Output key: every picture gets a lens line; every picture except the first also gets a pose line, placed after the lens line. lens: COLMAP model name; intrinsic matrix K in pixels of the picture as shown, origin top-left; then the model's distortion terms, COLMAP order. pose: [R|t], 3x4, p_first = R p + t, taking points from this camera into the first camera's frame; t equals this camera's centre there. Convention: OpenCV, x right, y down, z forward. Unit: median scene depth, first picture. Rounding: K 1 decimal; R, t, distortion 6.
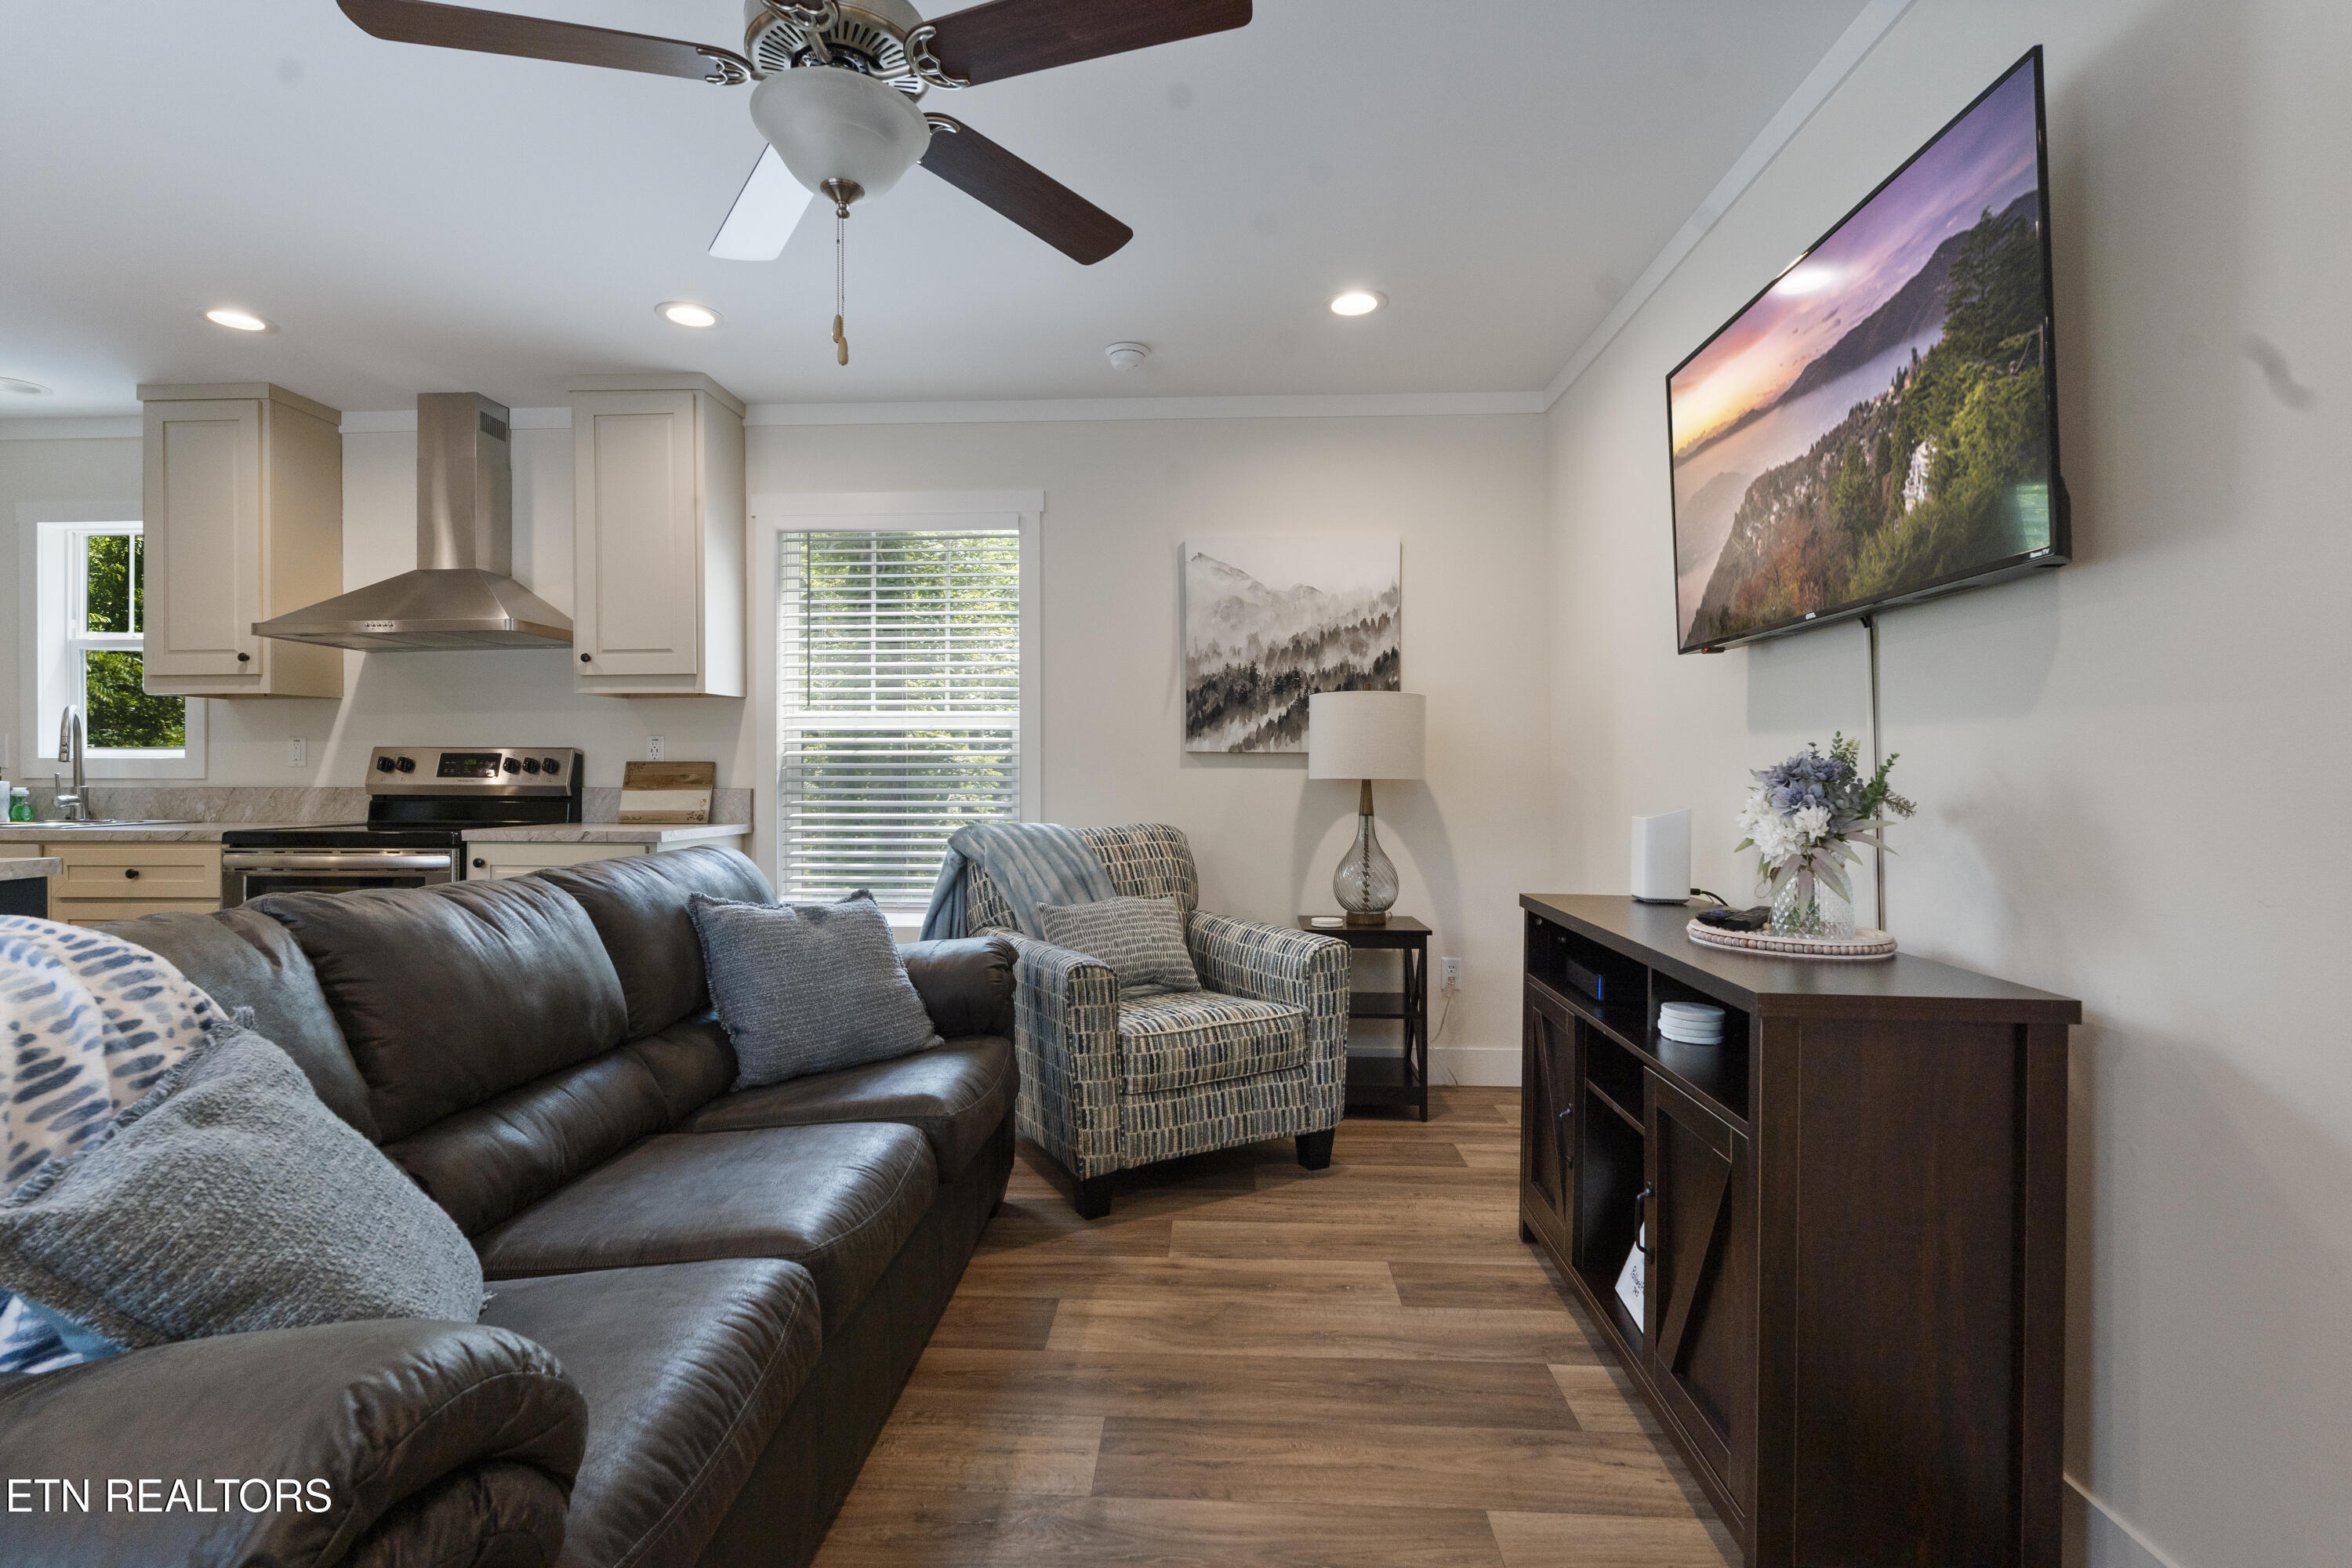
lens RADIAL K [[1070.8, 0, 1171.9], [0, 1070.8, 764.7], [0, 0, 1]] dist [-0.003285, -0.000465]
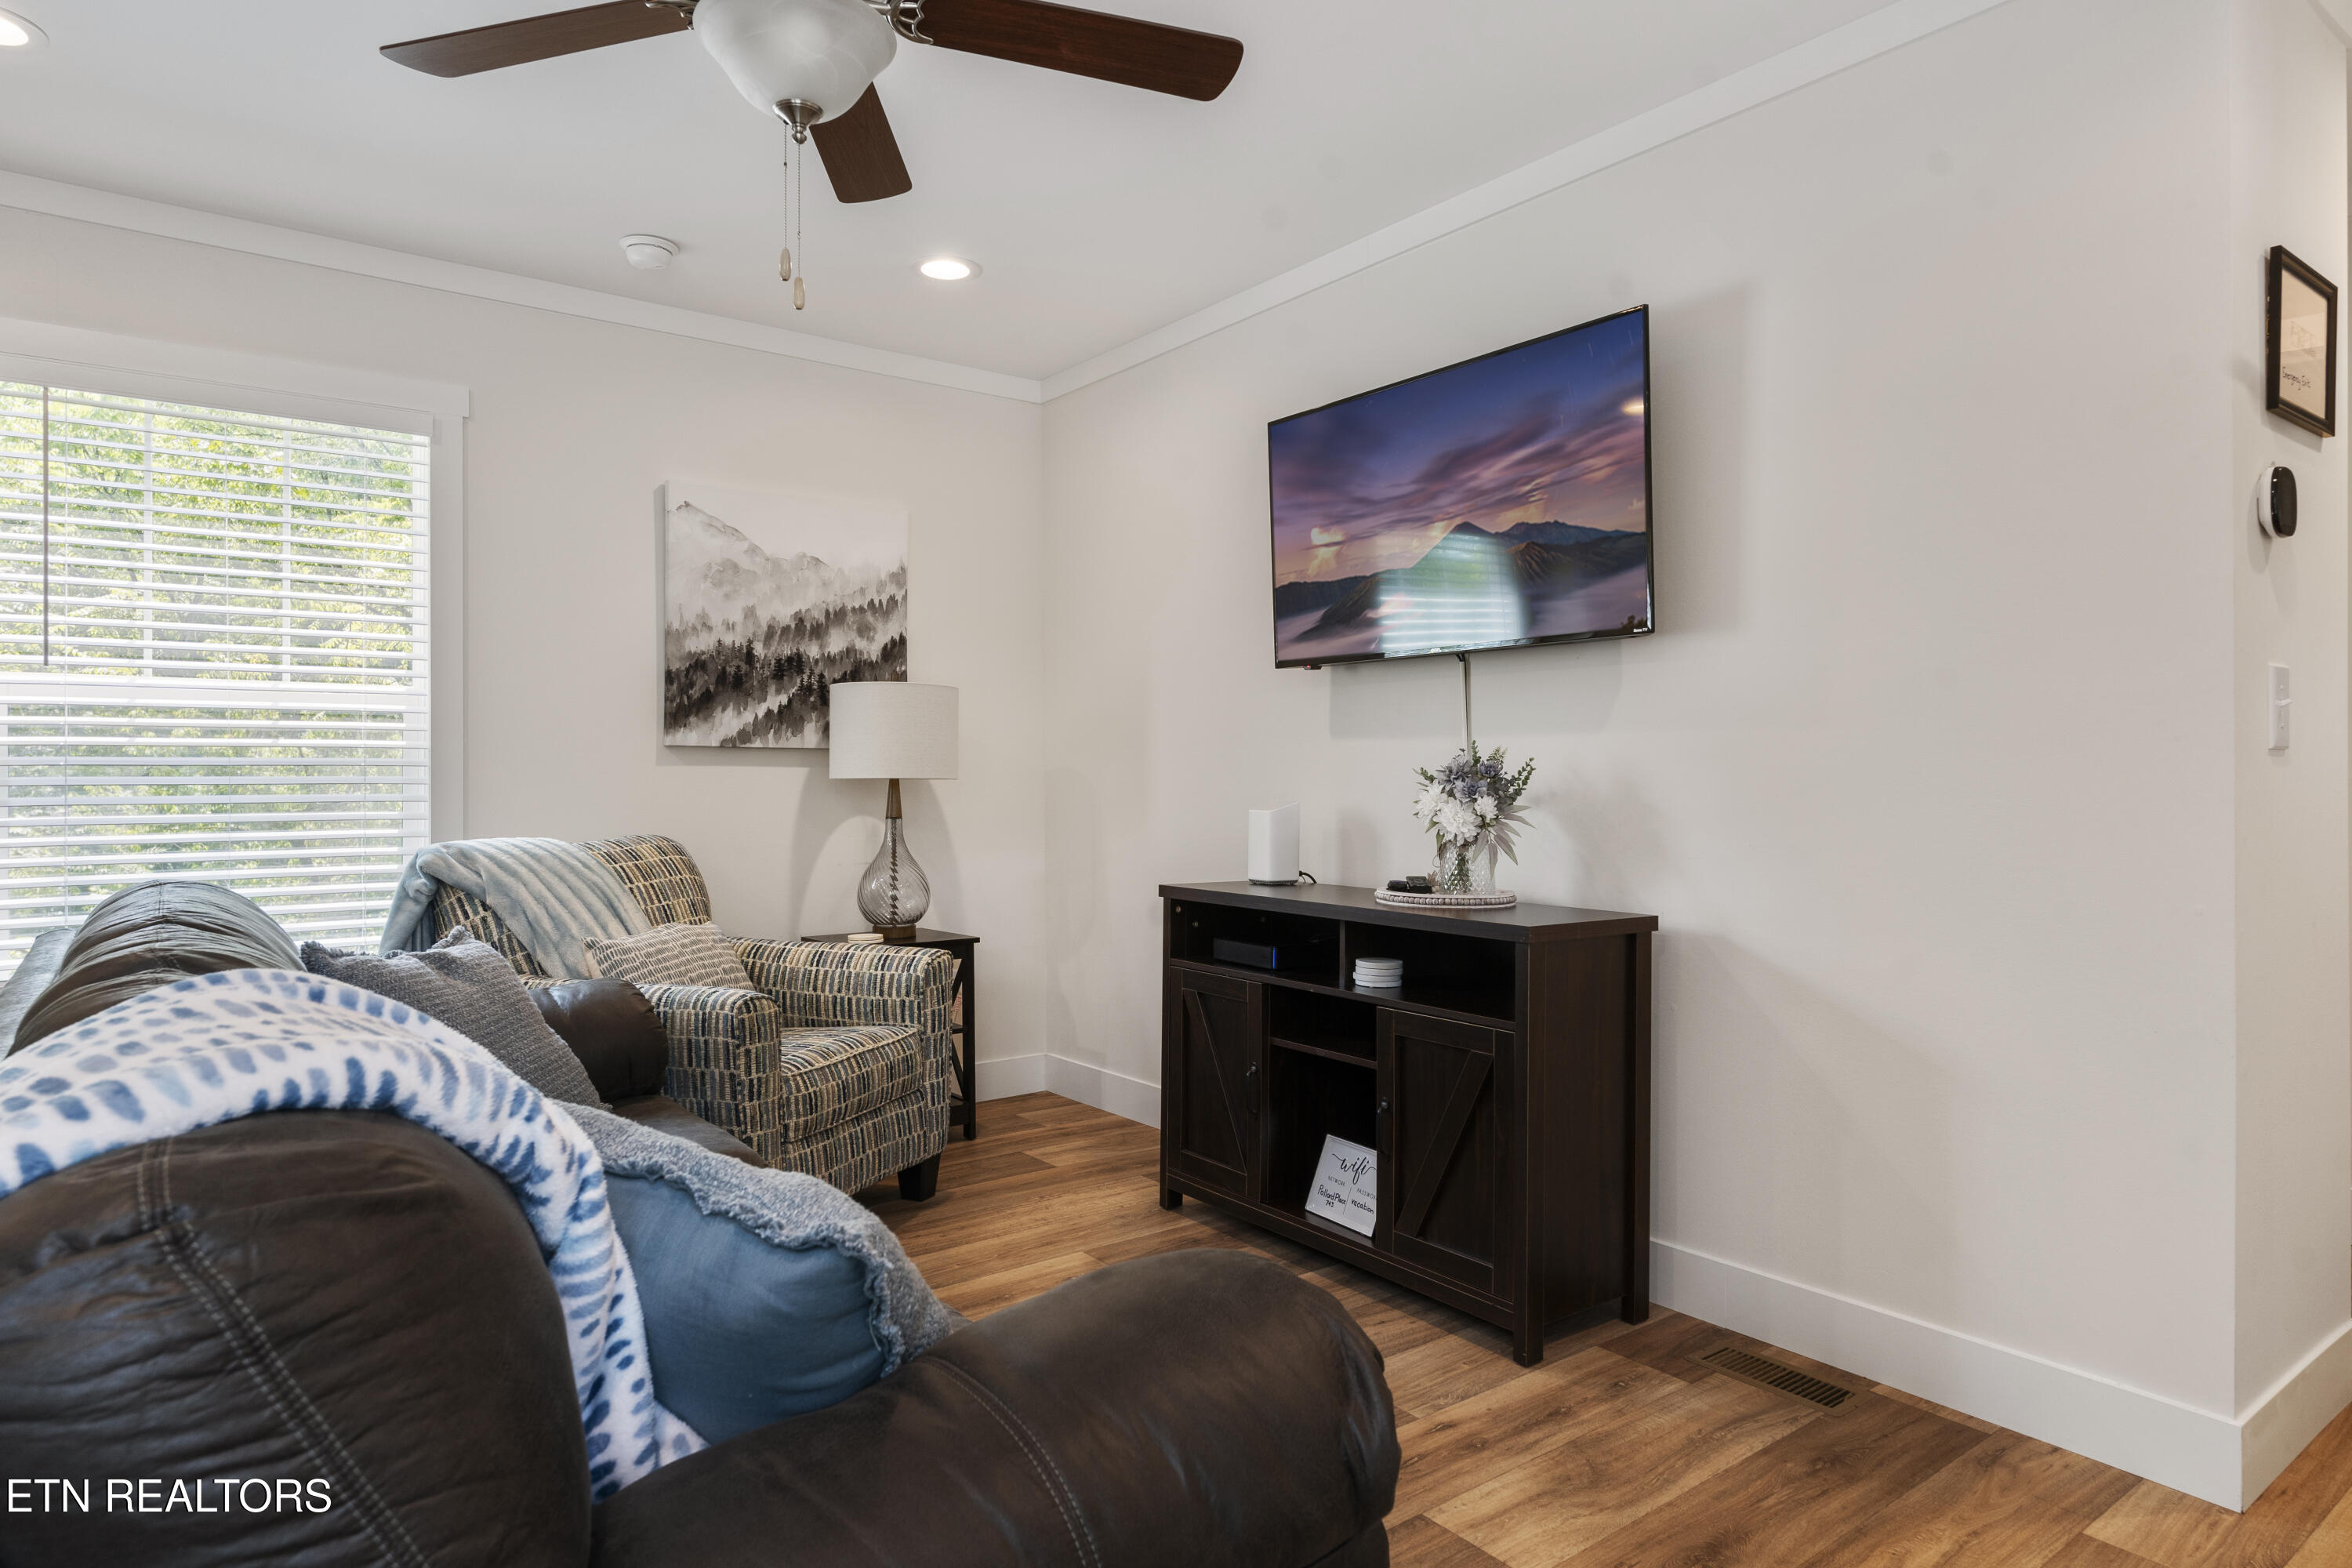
lens RADIAL K [[1350.9, 0, 1175.6], [0, 1350.9, 756.7], [0, 0, 1]] dist [-0.000394, -0.000903]
pose [[0.768119, 0.006511, 0.640274, -0.346861], [-0.004179, 0.999978, -0.005155, -0.000105], [-0.640293, 0.001284, 0.768129, -0.028606]]
